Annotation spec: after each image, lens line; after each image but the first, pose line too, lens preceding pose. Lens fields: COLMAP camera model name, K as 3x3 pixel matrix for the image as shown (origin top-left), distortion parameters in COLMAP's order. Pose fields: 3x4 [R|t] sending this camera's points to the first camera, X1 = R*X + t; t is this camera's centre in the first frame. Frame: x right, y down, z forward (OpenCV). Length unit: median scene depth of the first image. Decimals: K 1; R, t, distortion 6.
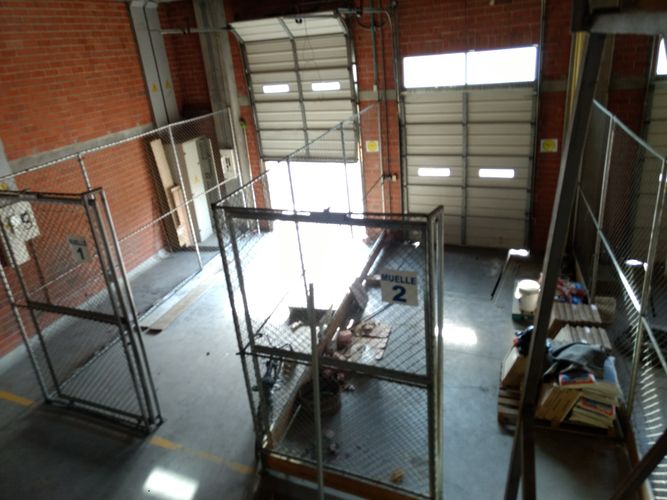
lens RADIAL K [[522.7, 0, 334.6], [0, 522.7, 254.5], [0, 0, 1]] dist [0.032896, 0.005030]
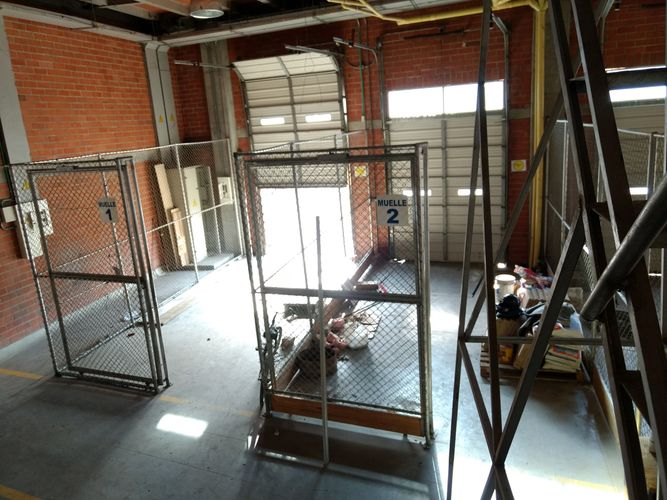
lens RADIAL K [[532.5, 0, 335.8], [0, 532.5, 249.2], [0, 0, 1]] dist [0.010601, 0.006587]
pose [[0.999280, 0.008304, 0.037008, -0.021108], [-0.002687, 0.988785, -0.149321, 0.133681], [-0.037832, 0.149115, 0.988096, -0.077537]]
